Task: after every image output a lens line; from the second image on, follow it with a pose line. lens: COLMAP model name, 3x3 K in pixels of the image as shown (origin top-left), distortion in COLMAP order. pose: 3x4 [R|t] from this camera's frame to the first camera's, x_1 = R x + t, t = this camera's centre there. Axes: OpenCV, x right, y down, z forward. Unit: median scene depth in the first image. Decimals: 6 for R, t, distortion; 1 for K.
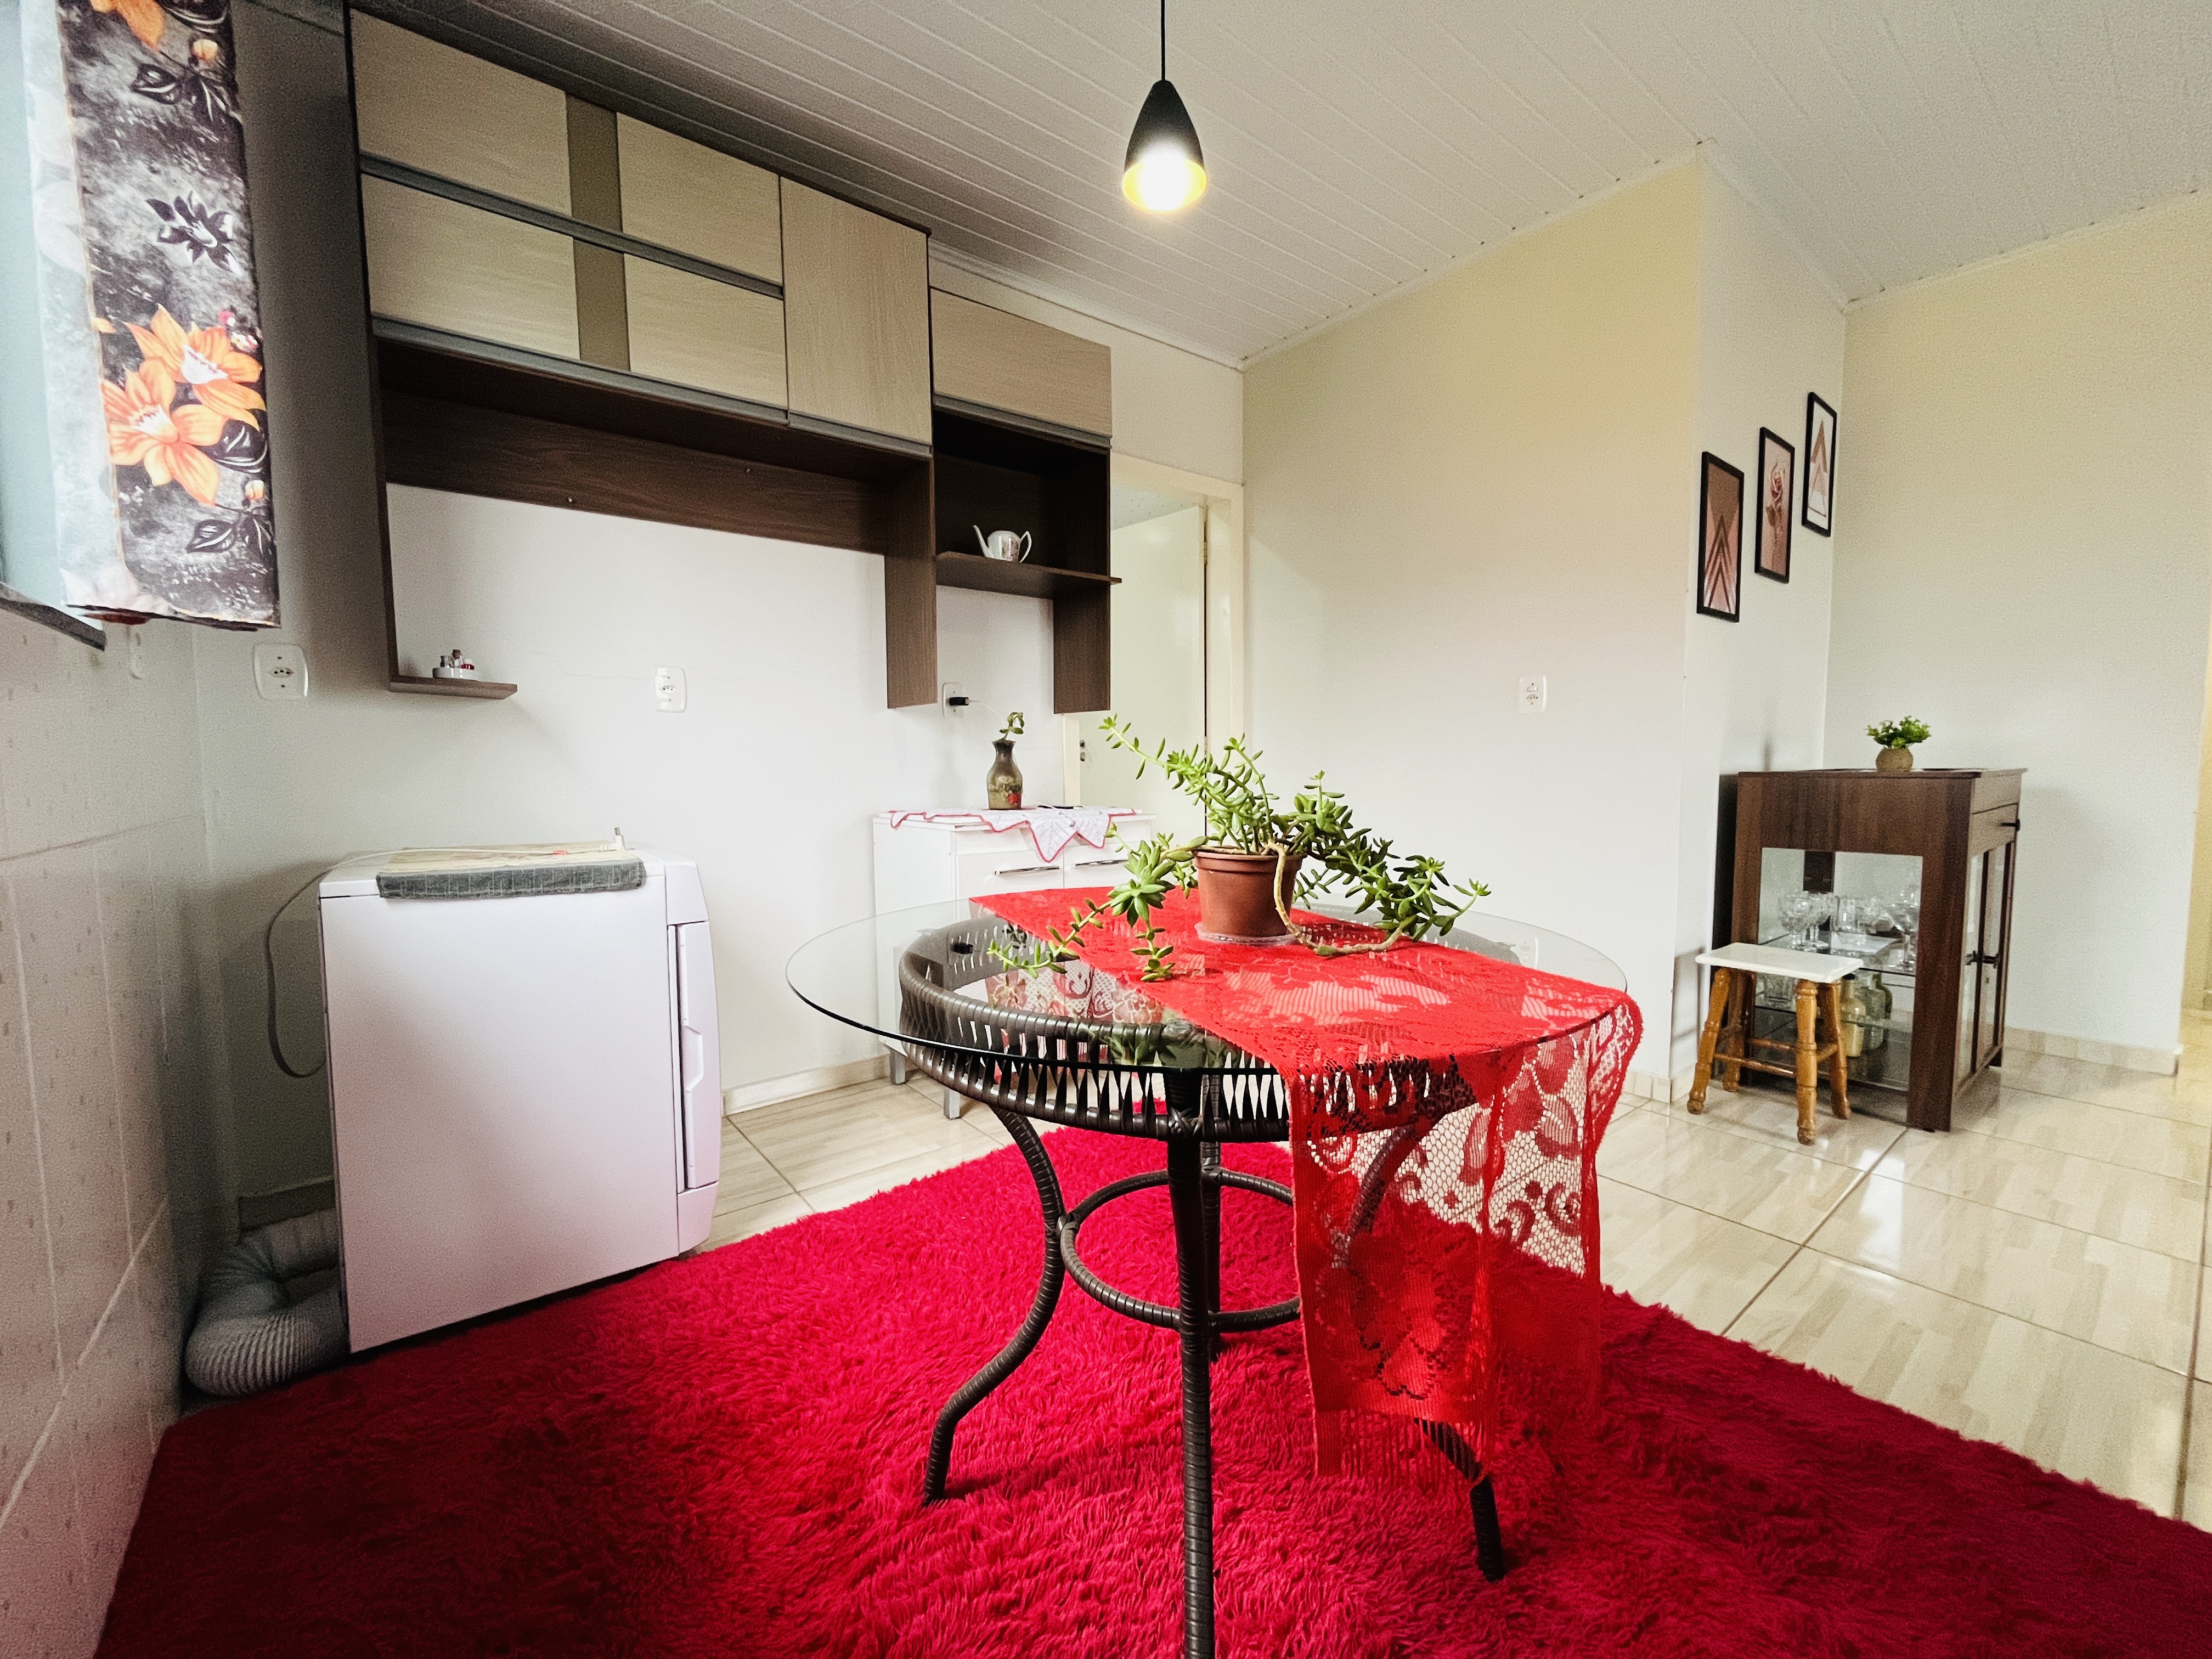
lens RADIAL K [[896.1, 0, 1105.9], [0, 896.1, 831.1], [0, 0, 1]] dist [-0.003073, 0.000061]
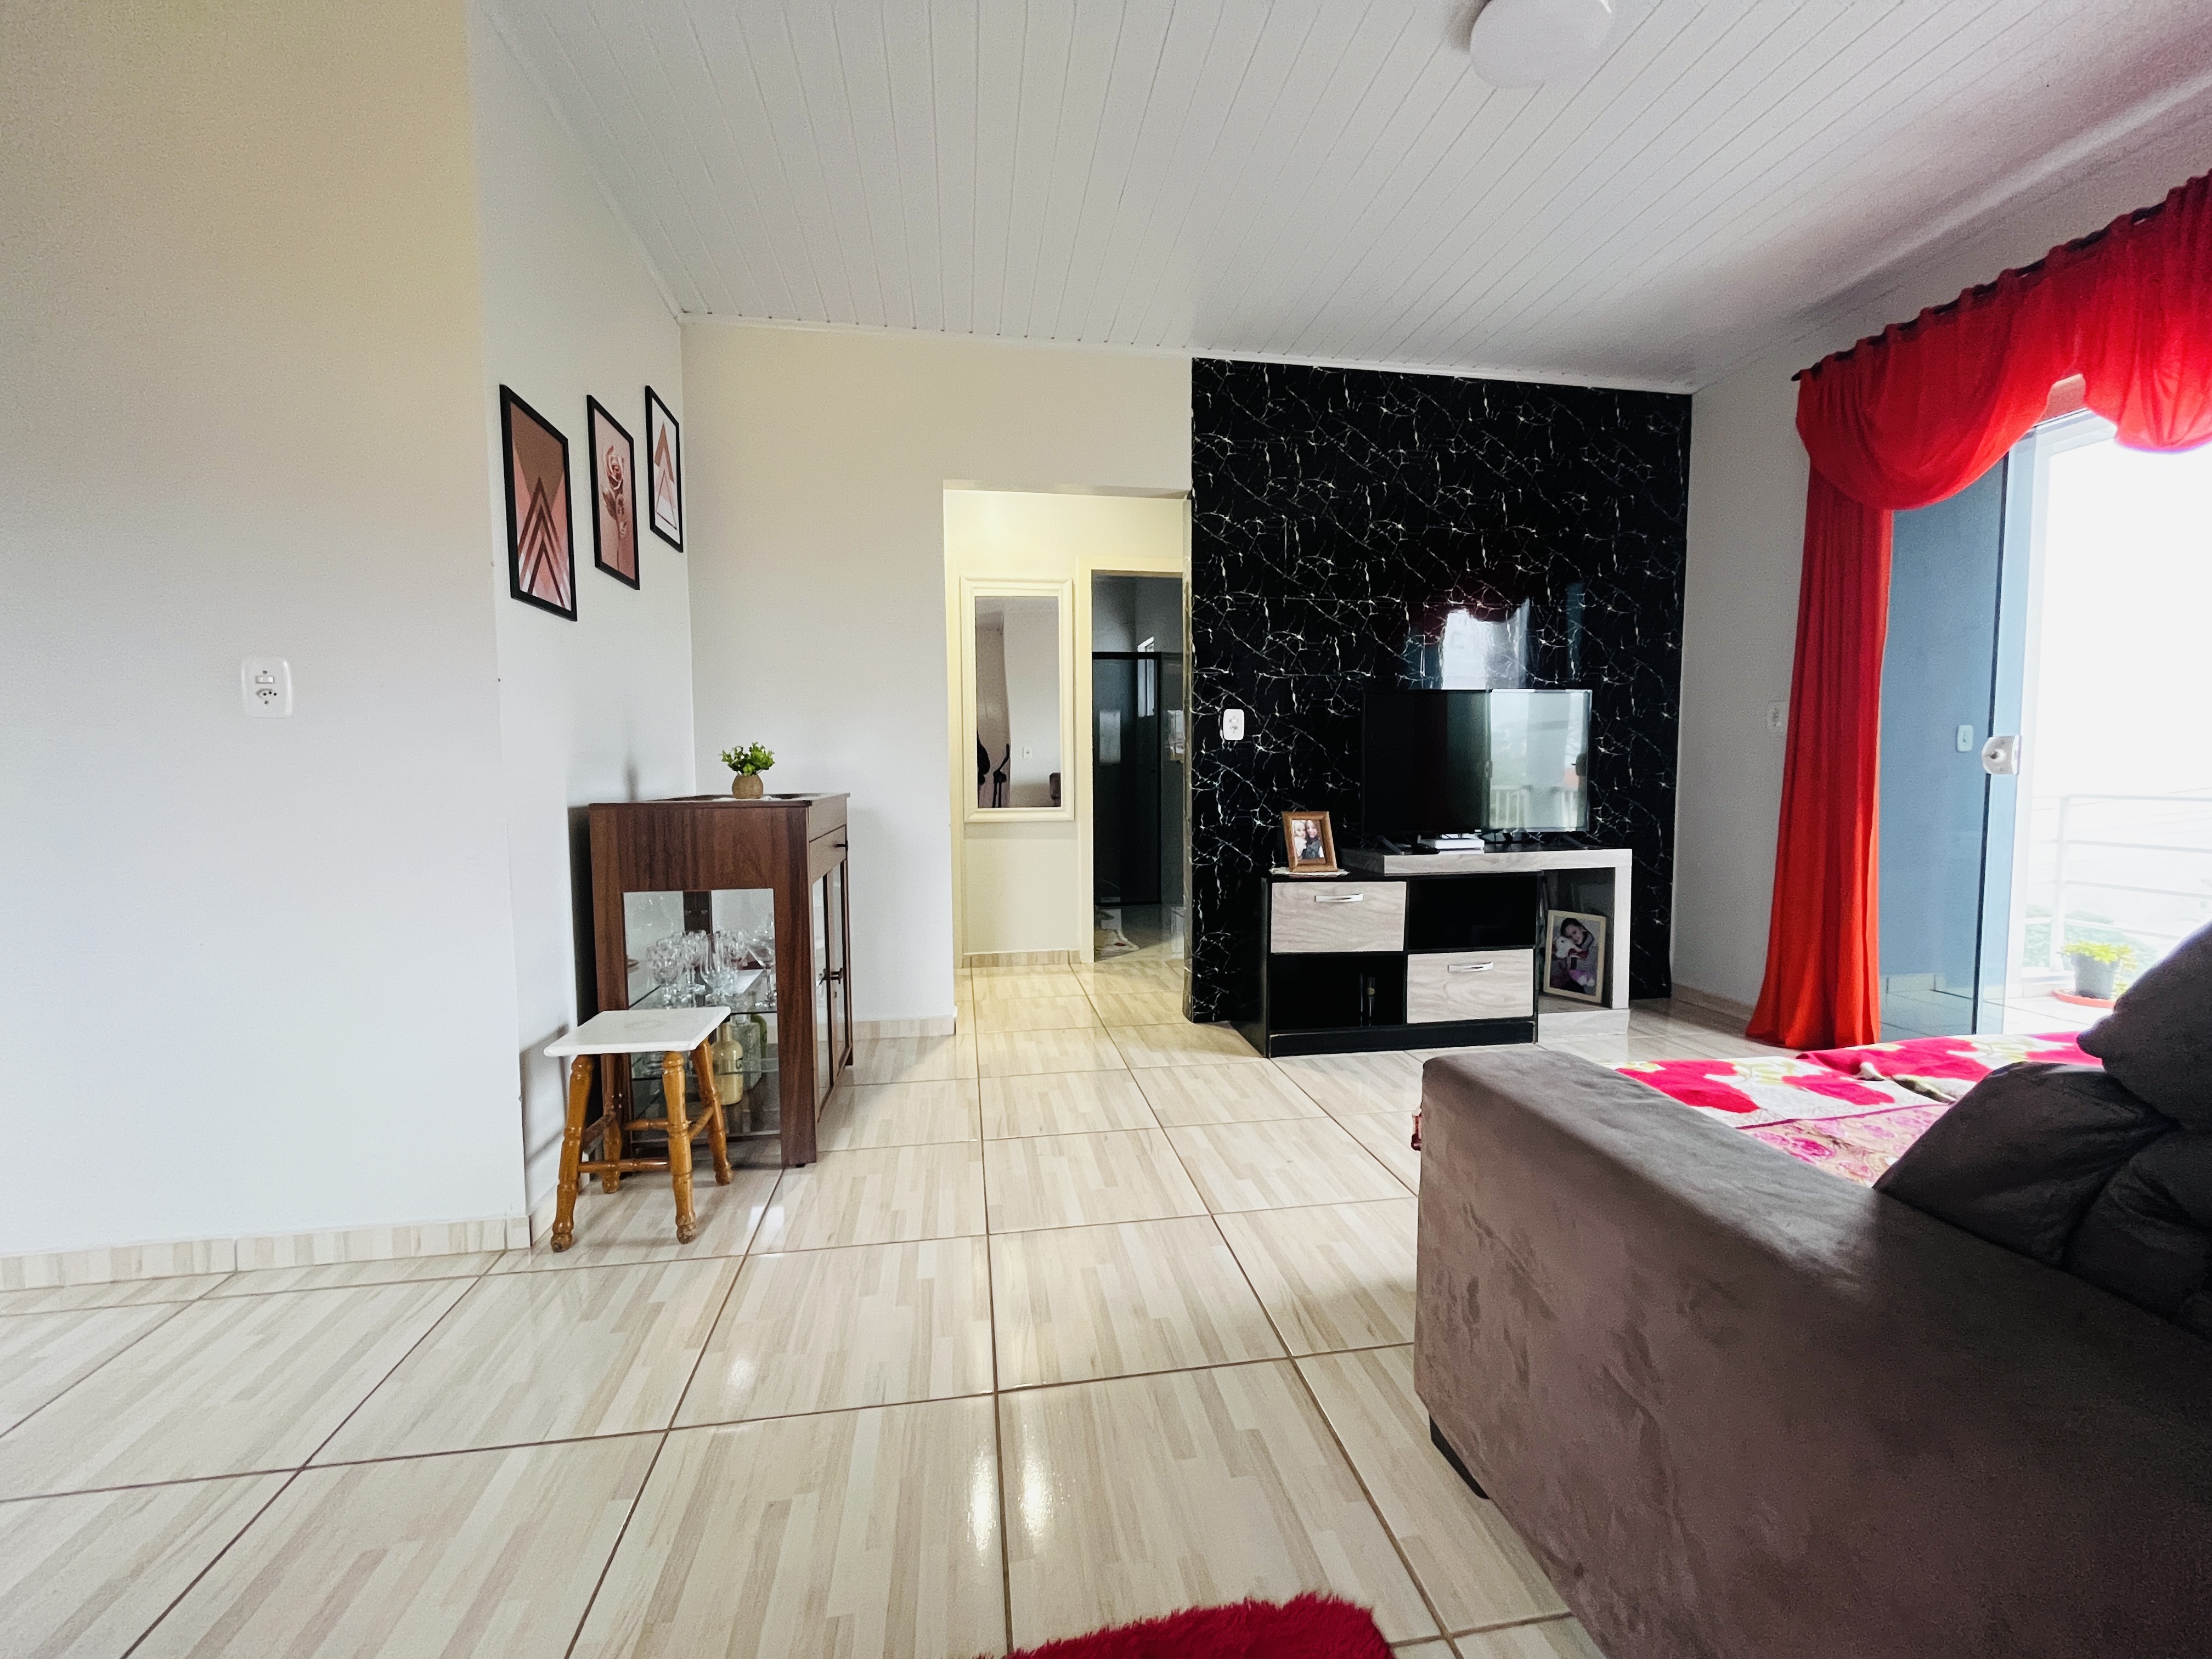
lens RADIAL K [[896.1, 0, 1105.9], [0, 896.1, 831.1], [0, 0, 1]] dist [-0.003073, 0.000061]
pose [[0.485093, -0.052875, 0.872863, 0.228979], [0.068954, 0.997375, 0.022096, -0.027361], [-0.871740, 0.049469, 0.487465, 0.196977]]
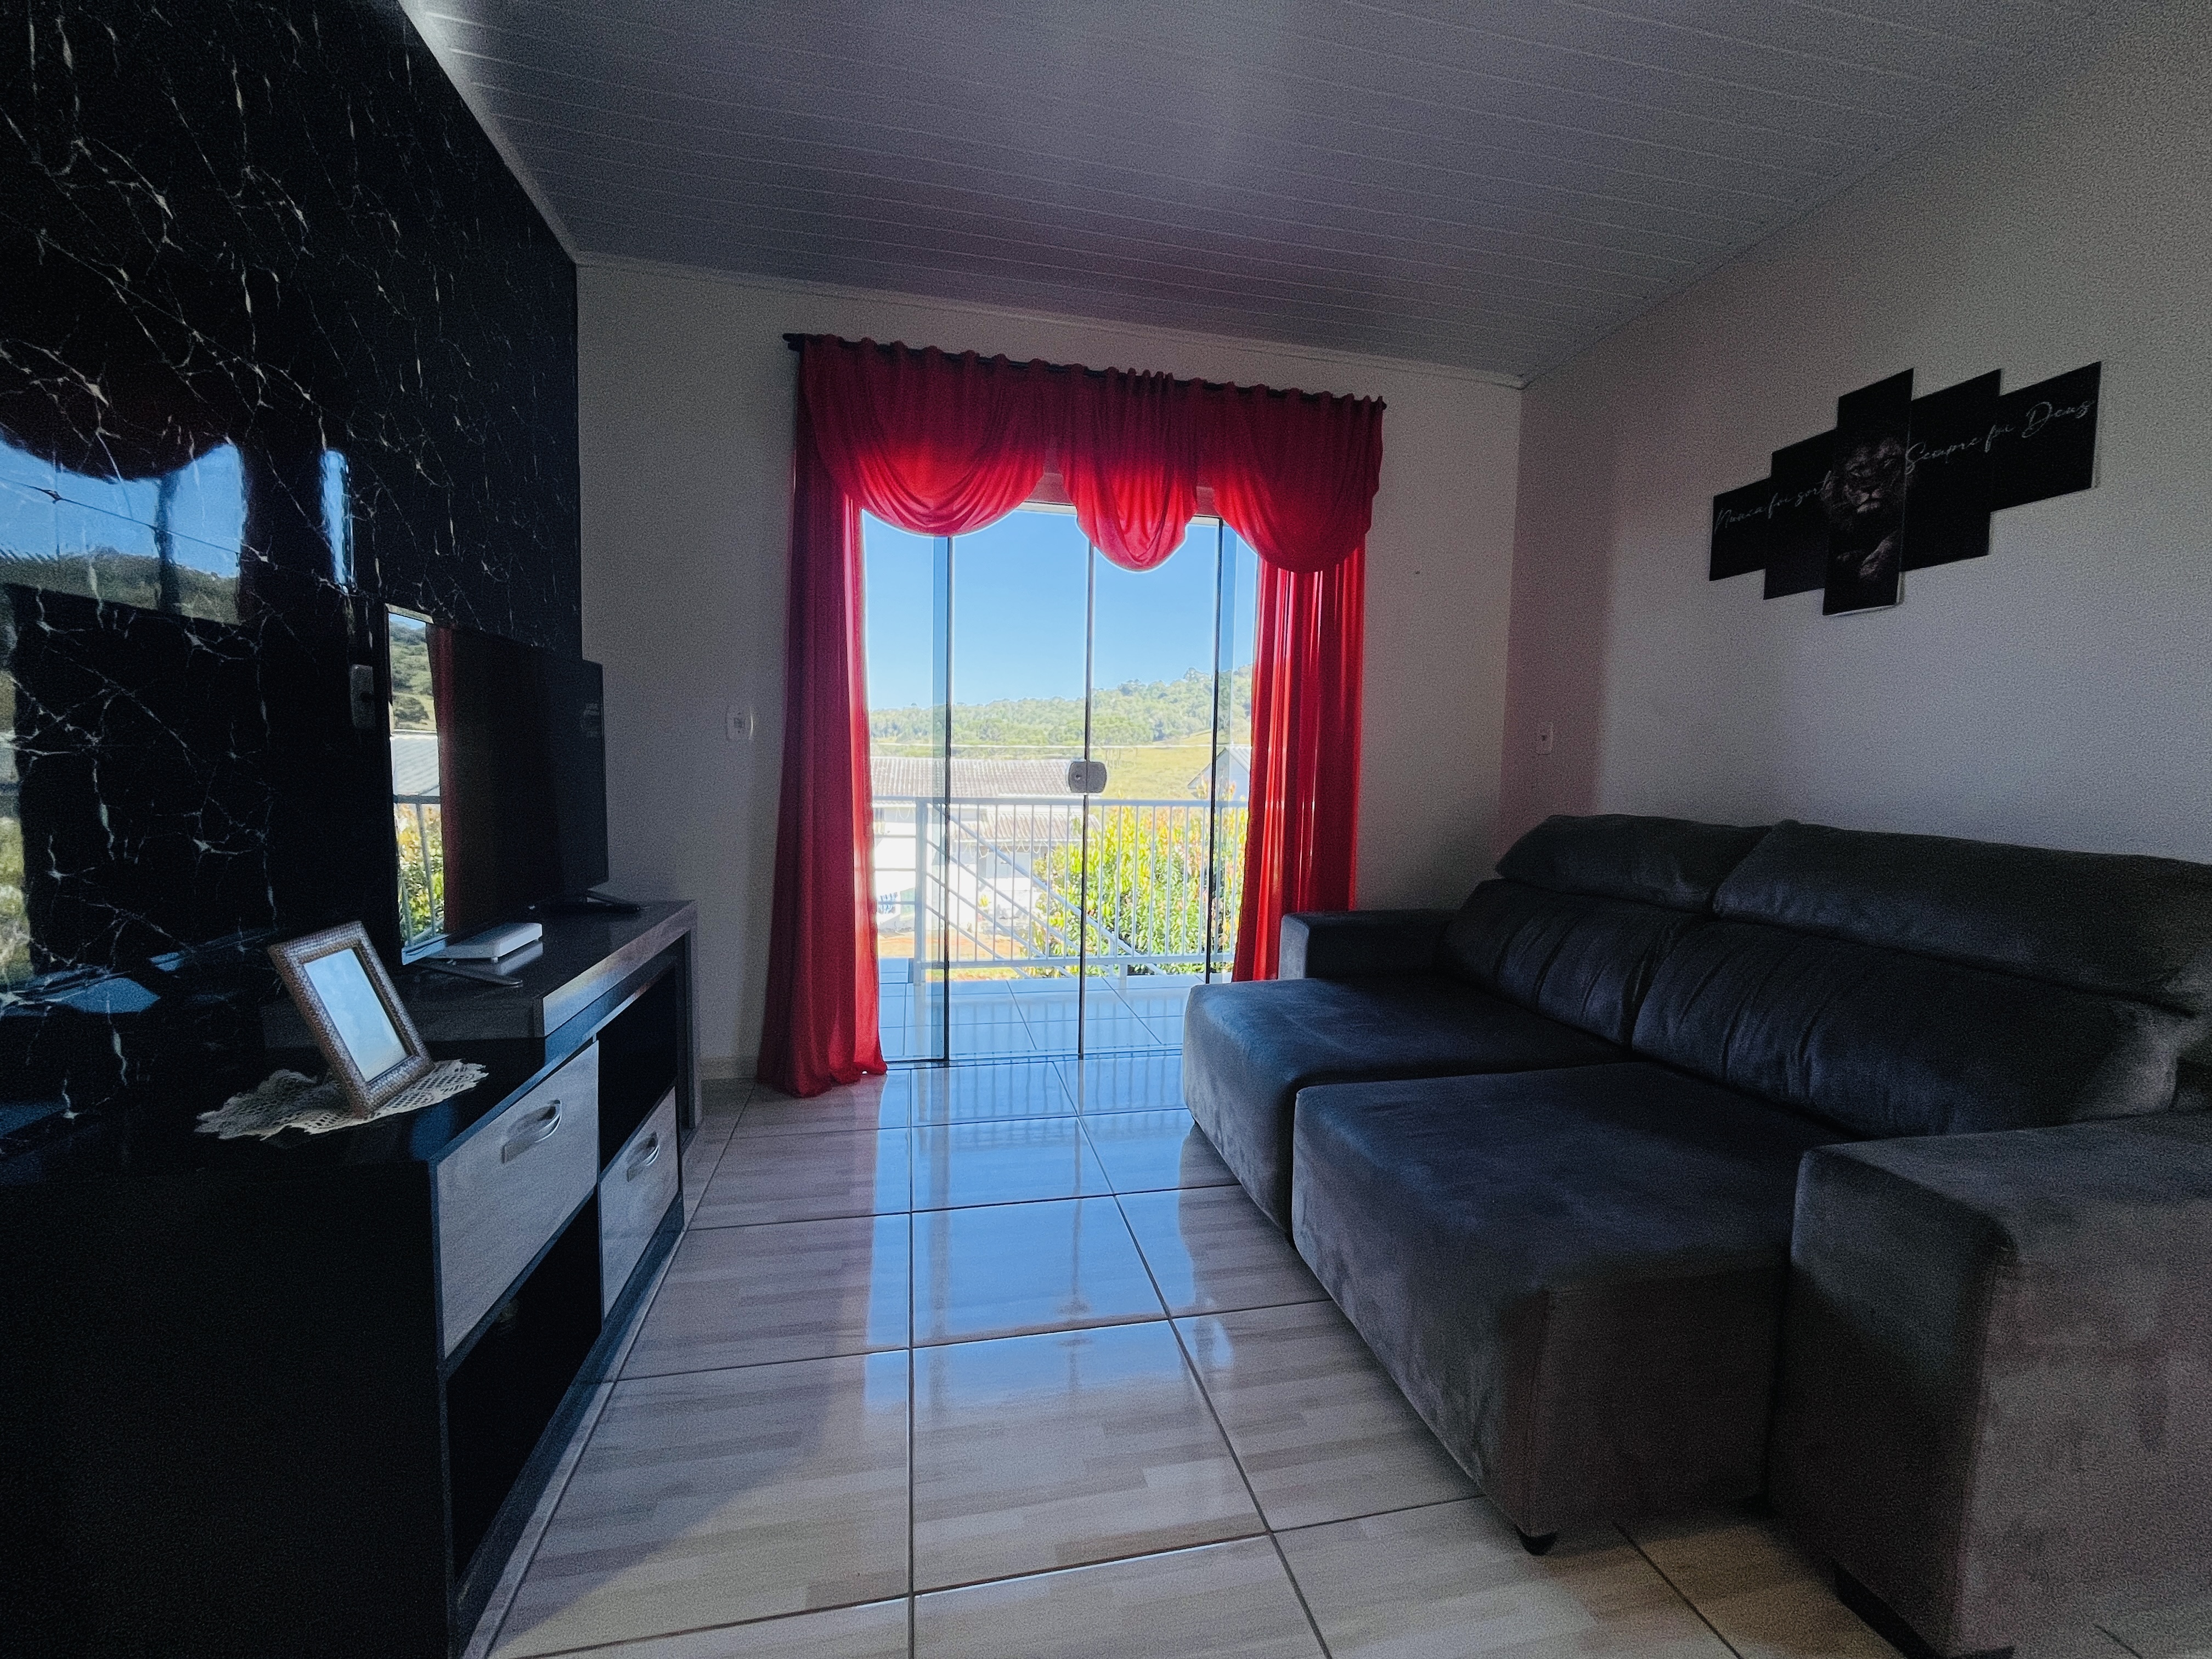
lens RADIAL K [[896.1, 0, 1105.9], [0, 896.1, 831.1], [0, 0, 1]] dist [-0.003073, 0.000061]
pose [[-0.898238, -0.043710, 0.437330, 1.044148], [0.019253, 0.990174, 0.138510, -0.122783], [-0.439087, 0.132835, -0.888570, 0.872823]]
